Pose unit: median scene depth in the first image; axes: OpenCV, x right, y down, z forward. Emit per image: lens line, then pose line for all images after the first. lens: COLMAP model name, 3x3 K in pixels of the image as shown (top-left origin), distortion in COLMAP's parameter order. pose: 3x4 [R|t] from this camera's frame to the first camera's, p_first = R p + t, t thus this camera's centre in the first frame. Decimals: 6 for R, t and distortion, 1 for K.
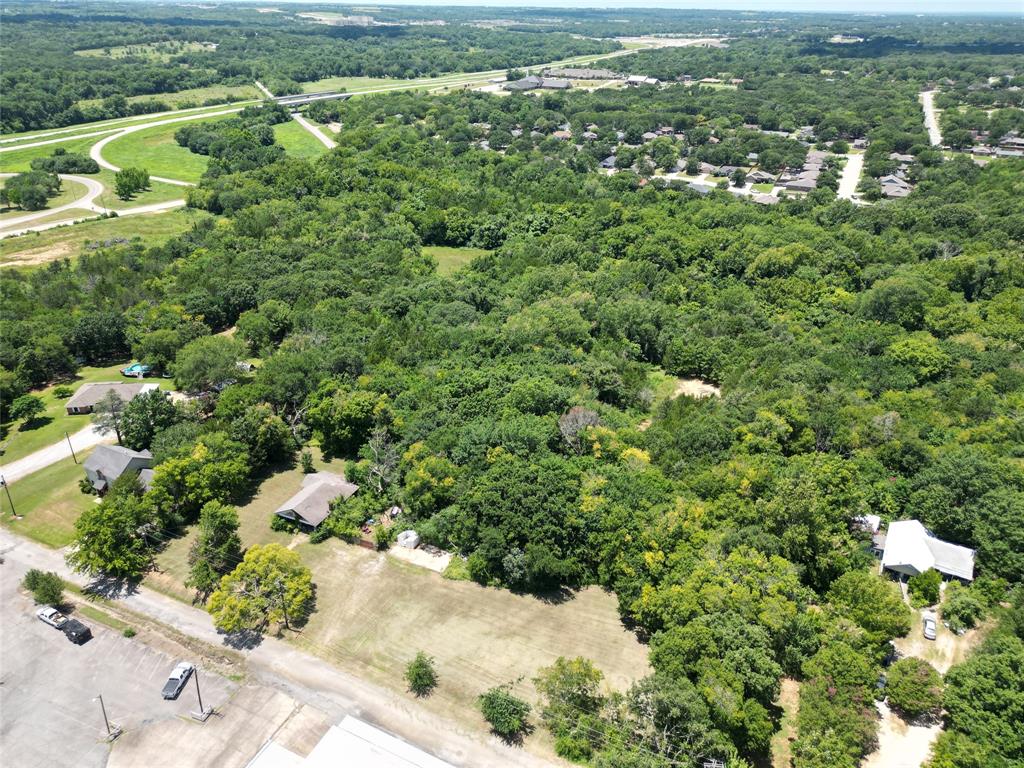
lens RADIAL K [[722.6, 0, 512.5], [0, 722.6, 380.4], [0, 0, 1]] dist [0.070916, -0.068430]
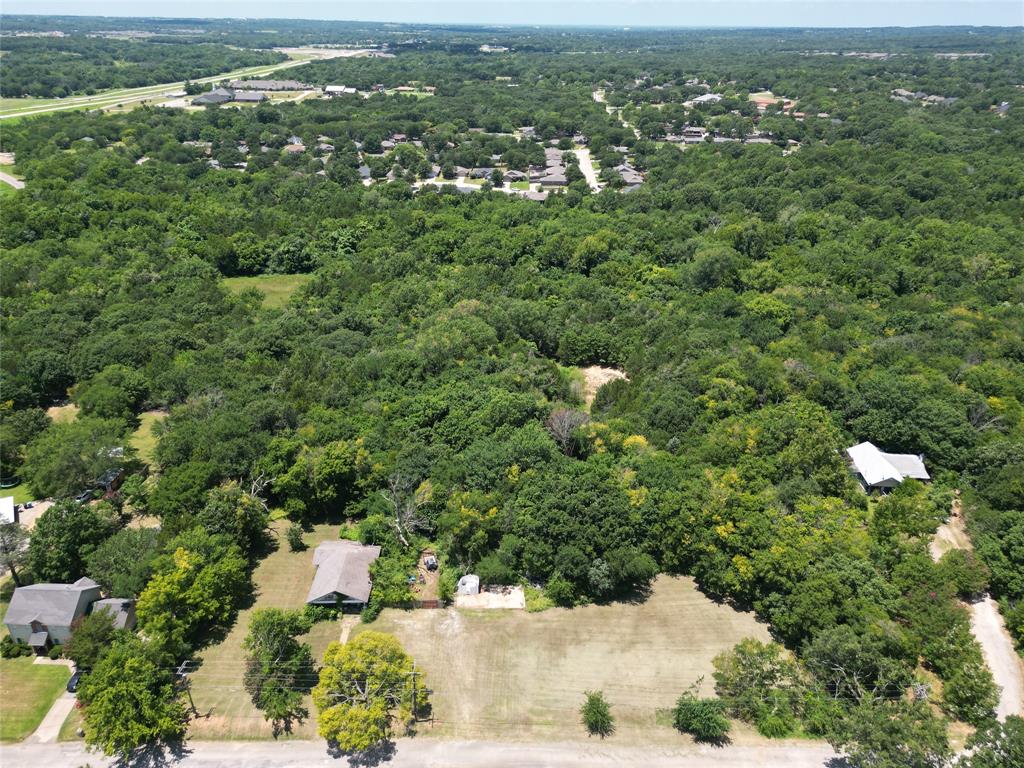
lens RADIAL K [[722.6, 0, 512.5], [0, 722.6, 380.4], [0, 0, 1]] dist [0.070916, -0.068430]
pose [[0.906432, -0.188709, 0.377848, -0.210337], [0.193326, 0.980788, 0.026060, -0.025279], [-0.375507, 0.049426, 0.925501, 0.065521]]
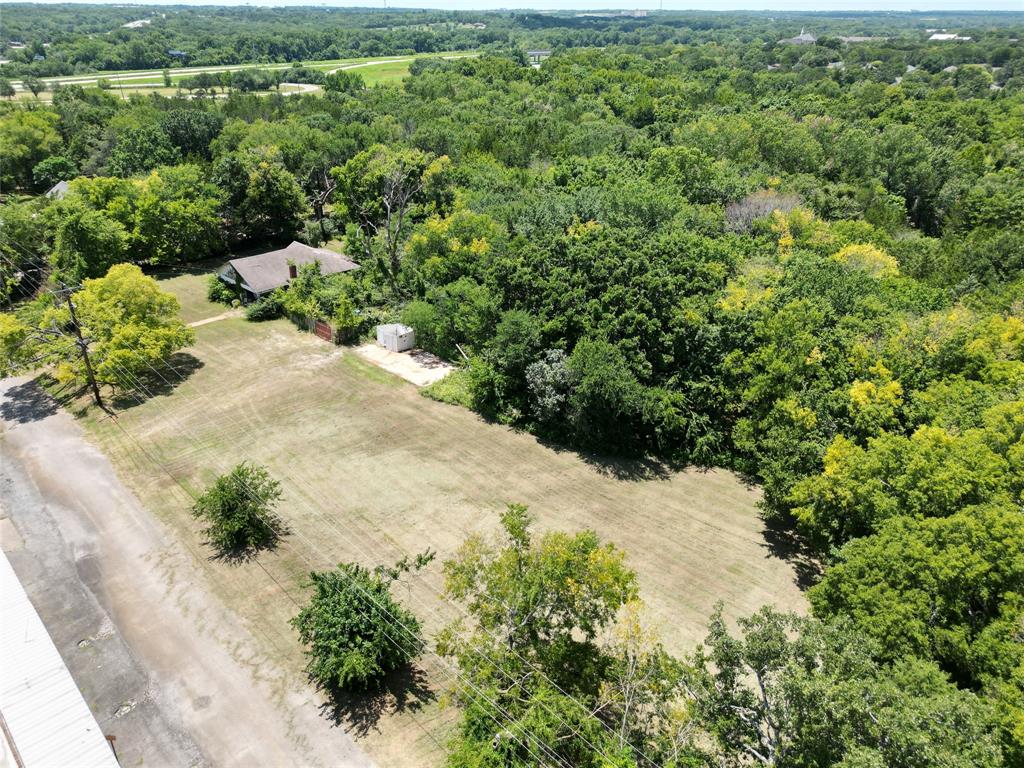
lens RADIAL K [[722.6, 0, 512.5], [0, 722.6, 380.4], [0, 0, 1]] dist [0.070916, -0.068430]
pose [[0.943123, 0.143533, -0.299861, 0.061284], [-0.147800, 0.988980, 0.008530, 0.126159], [0.297781, 0.036275, 0.953945, 0.268614]]
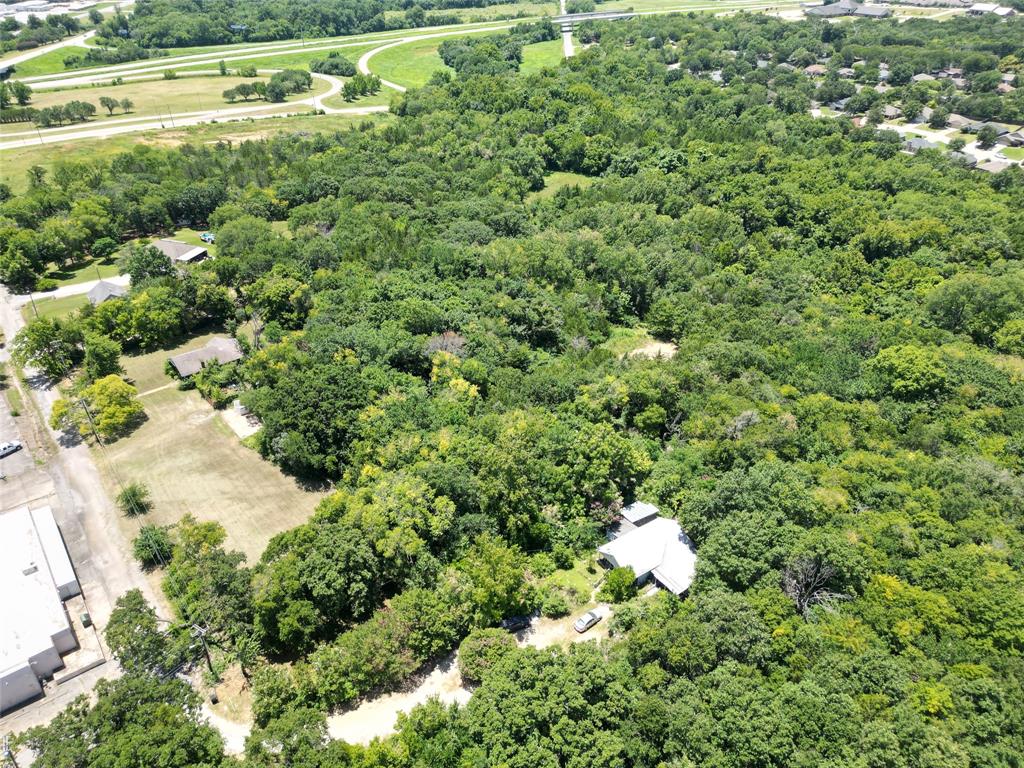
lens RADIAL K [[722.6, 0, 512.5], [0, 722.6, 380.4], [0, 0, 1]] dist [0.070916, -0.068430]
pose [[0.899334, 0.229460, -0.372219, 0.354087], [-0.196066, 0.972490, 0.125783, -0.026257], [0.390841, -0.040141, 0.919583, 0.061265]]
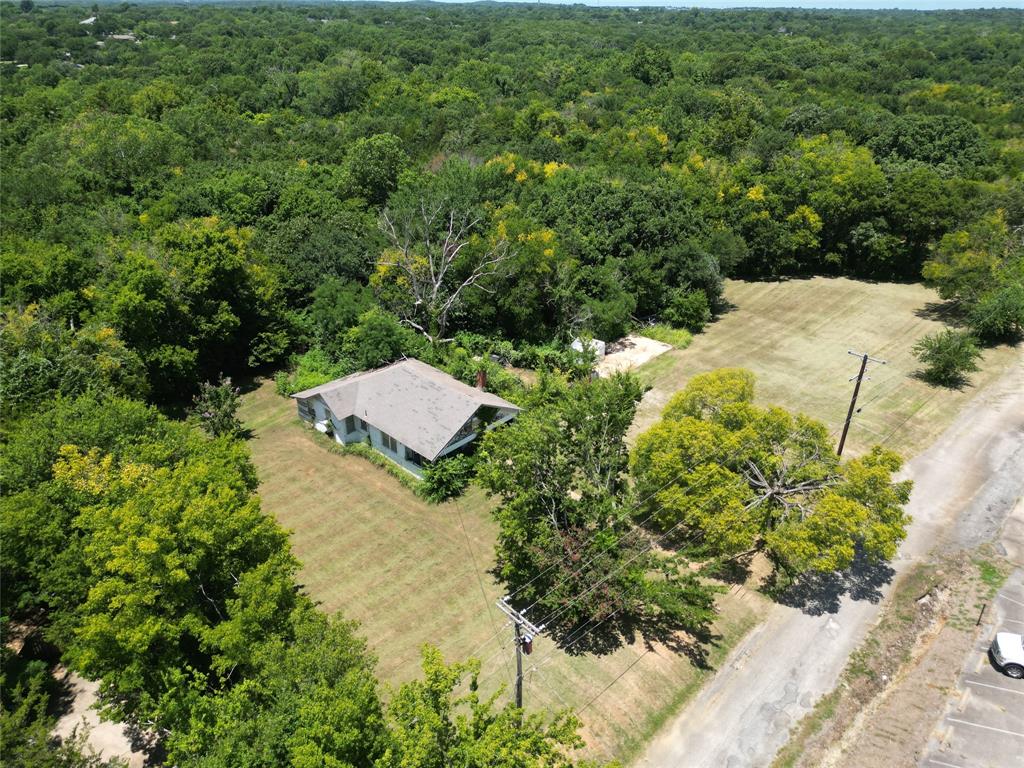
lens RADIAL K [[722.6, 0, 512.5], [0, 722.6, 380.4], [0, 0, 1]] dist [0.070916, -0.068430]
pose [[0.326912, -0.434855, 0.839065, -0.329850], [0.424704, 0.860743, 0.280619, 0.035392], [-0.844248, 0.264617, 0.466072, 0.434927]]
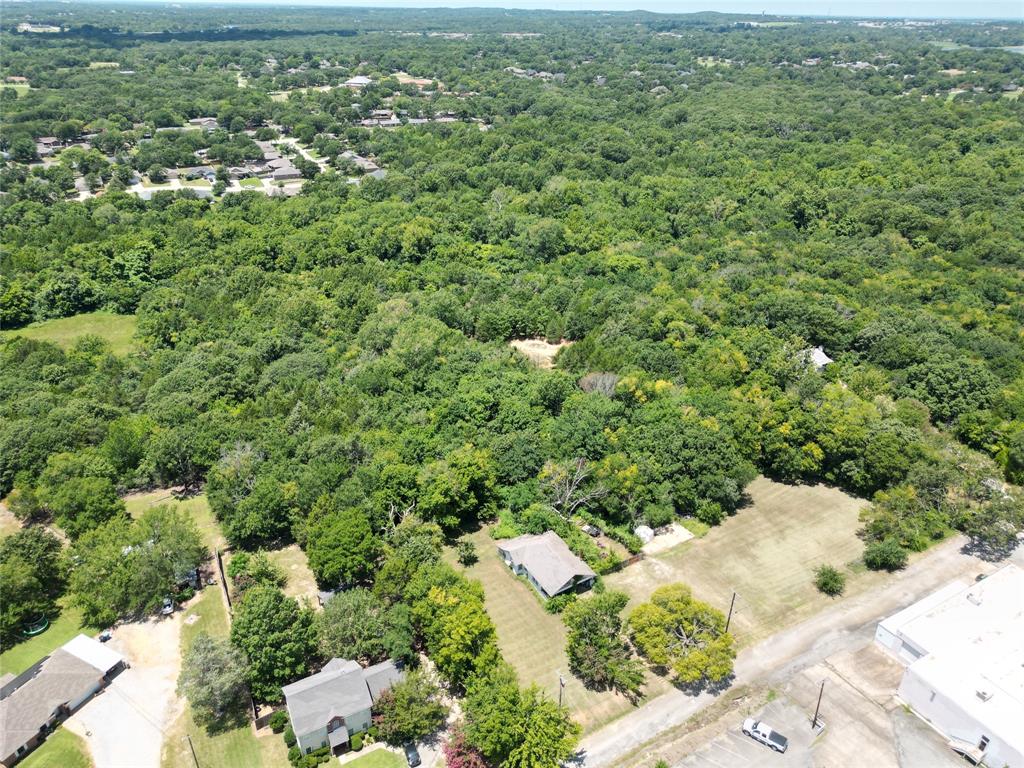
lens RADIAL K [[722.6, 0, 512.5], [0, 722.6, 380.4], [0, 0, 1]] dist [0.070916, -0.068430]
pose [[0.564896, -0.377990, 0.733495, -0.492361], [0.367562, 0.911118, 0.186449, -0.127759], [-0.738776, 0.164281, 0.653622, 0.233988]]
